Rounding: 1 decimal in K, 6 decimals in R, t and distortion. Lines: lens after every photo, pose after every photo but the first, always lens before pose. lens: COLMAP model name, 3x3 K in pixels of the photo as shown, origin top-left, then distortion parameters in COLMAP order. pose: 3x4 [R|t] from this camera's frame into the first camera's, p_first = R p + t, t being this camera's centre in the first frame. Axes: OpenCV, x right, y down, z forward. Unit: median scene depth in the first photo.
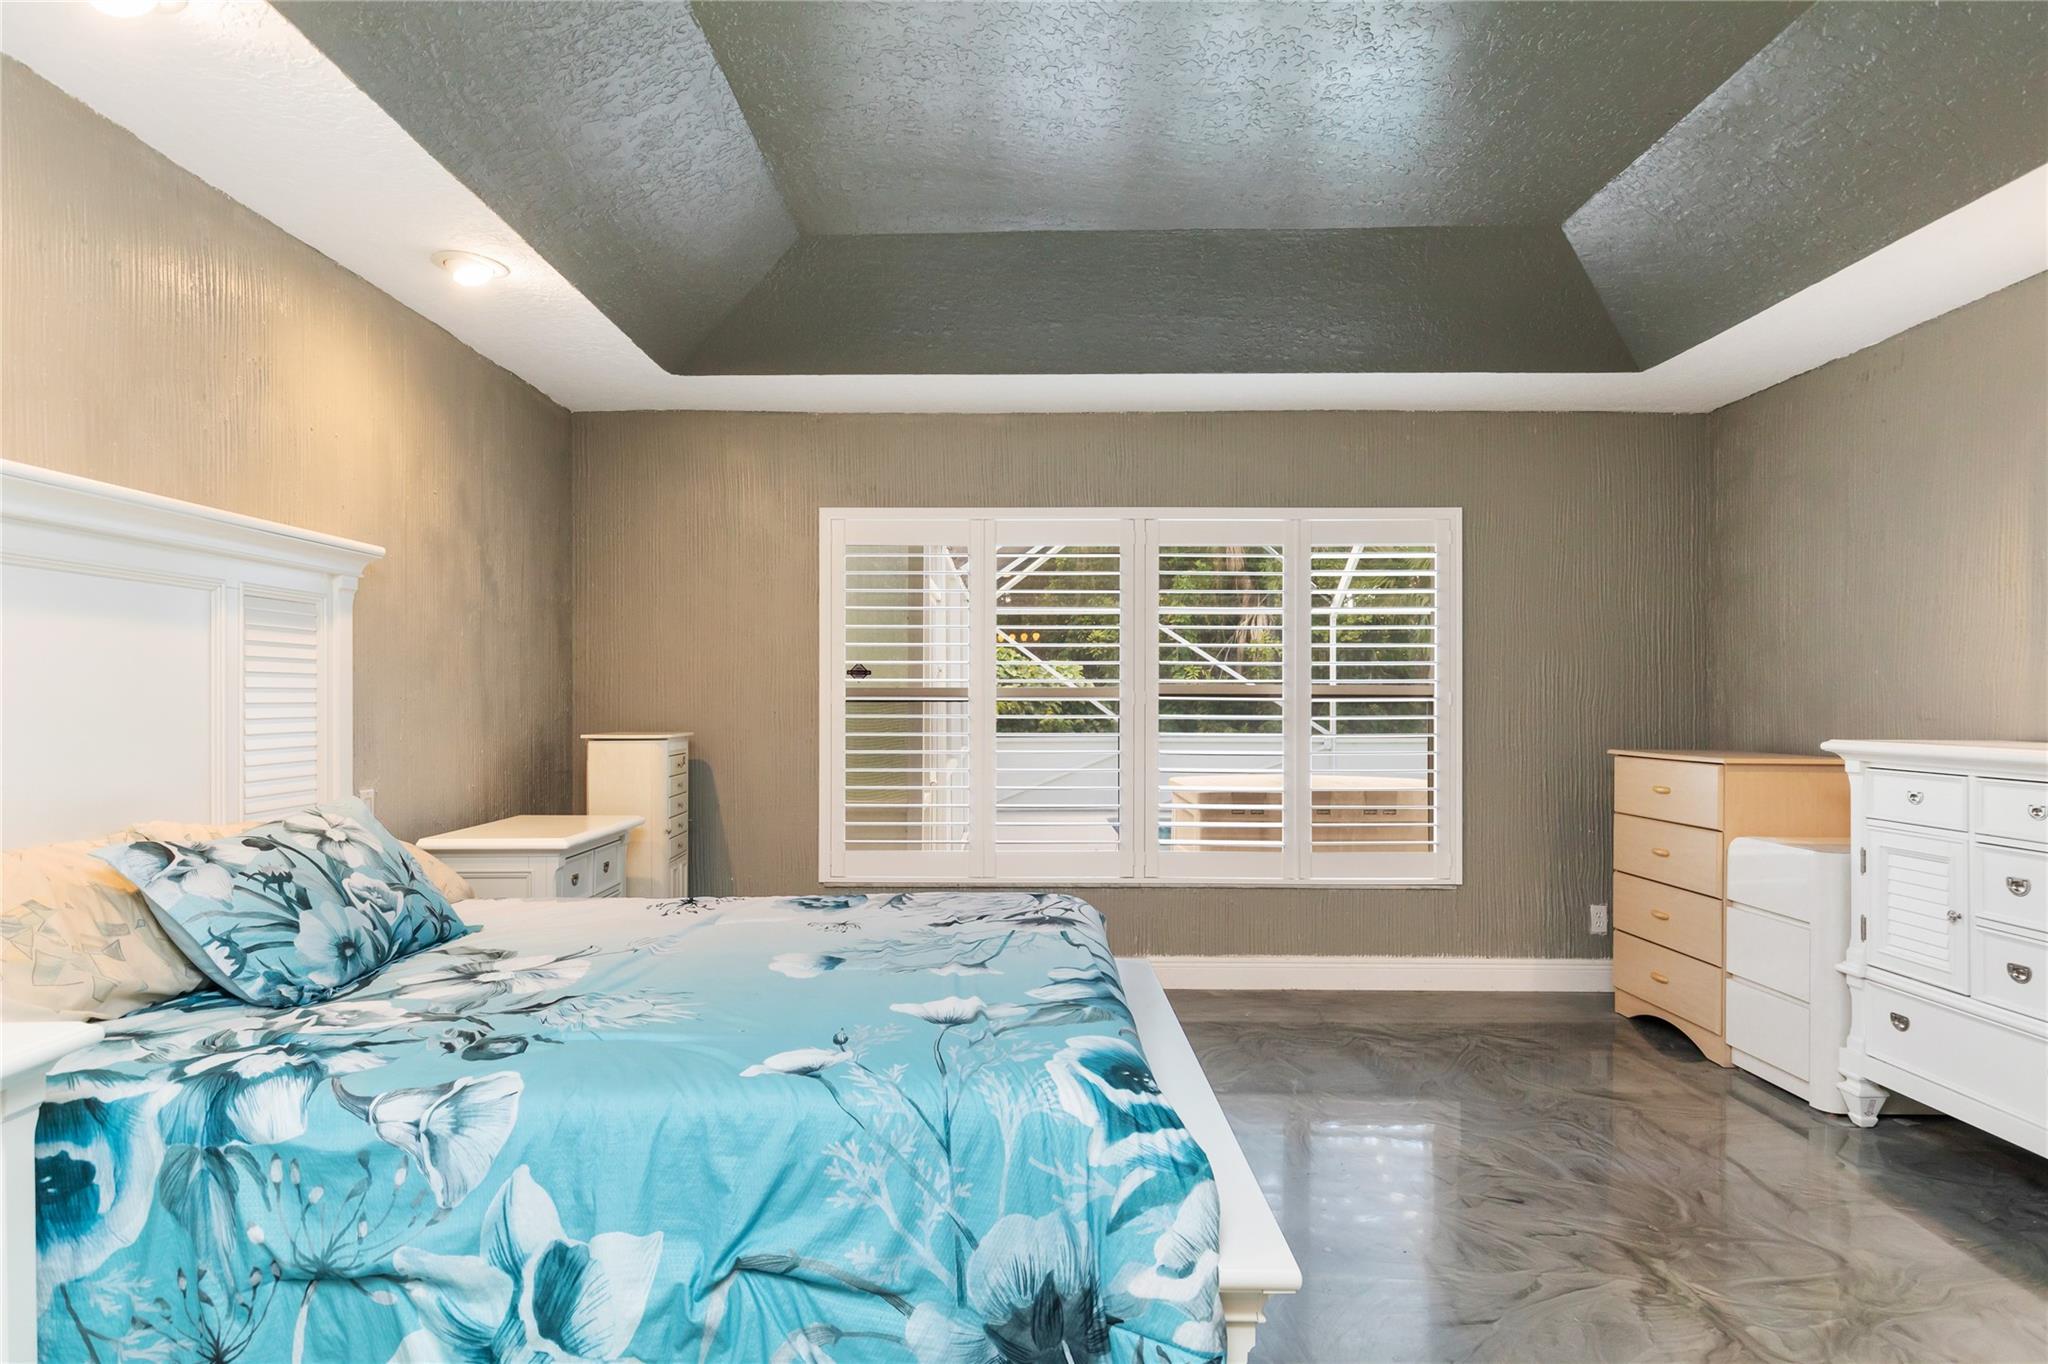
lens RADIAL K [[1118.8, 0, 1022.2], [0, 1118.8, 691.8], [0, 0, 1]] dist [0.006436, -0.000639]
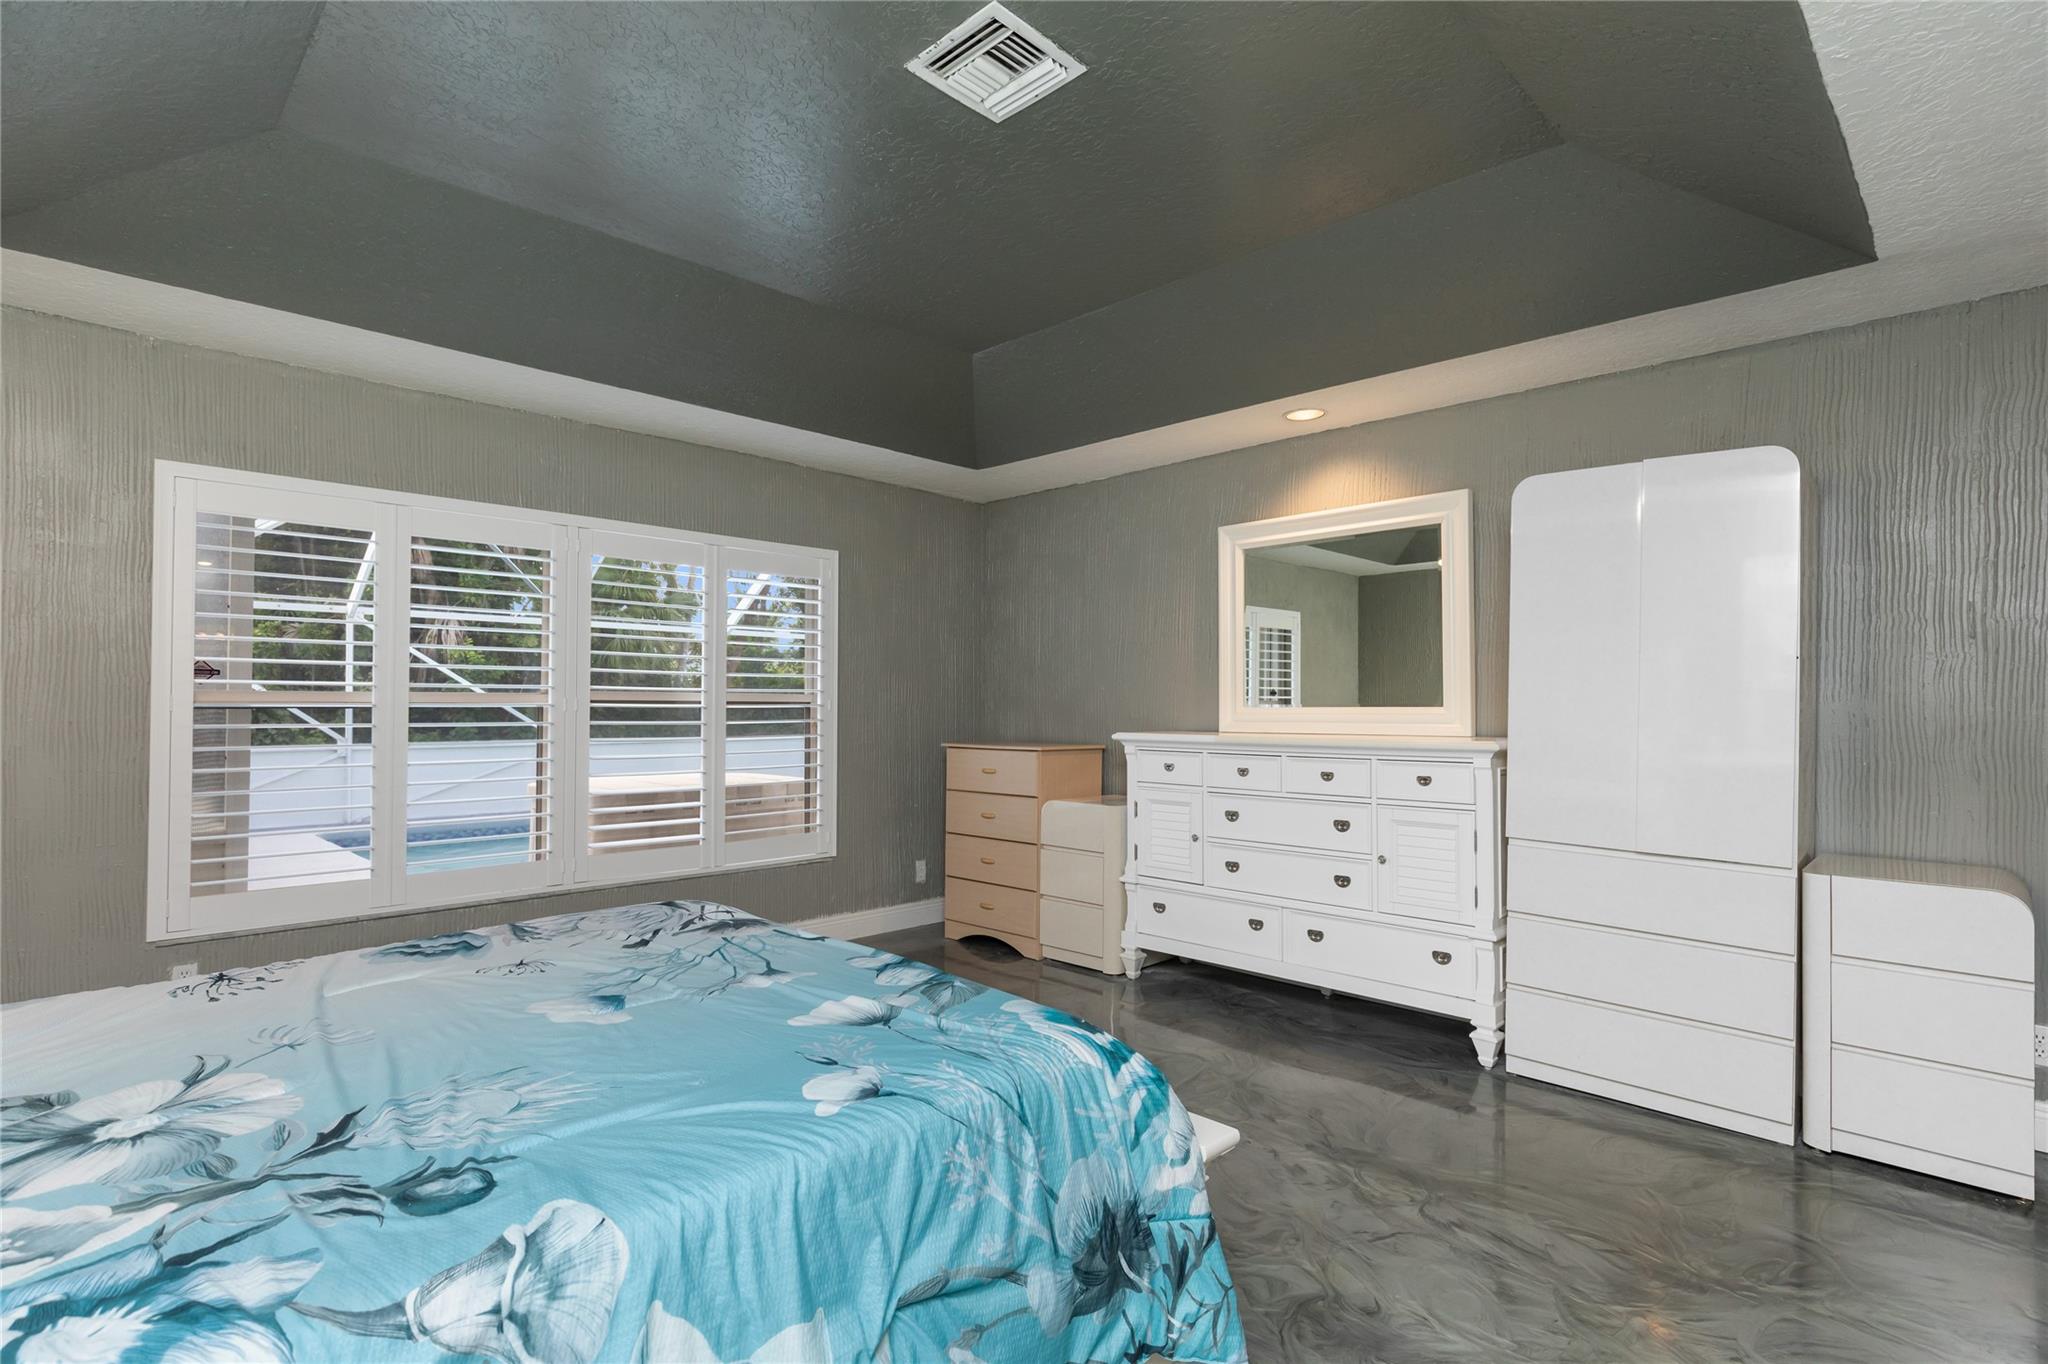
lens RADIAL K [[969.4, 0, 1018.2], [0, 969.4, 690.3], [0, 0, 1]] dist [-0.001437, 0.000610]
pose [[0.714401, 0.012029, 0.699633, -0.361766], [-0.006137, 0.999921, -0.010926, -0.000440], [-0.699710, 0.003512, 0.714419, 0.162668]]
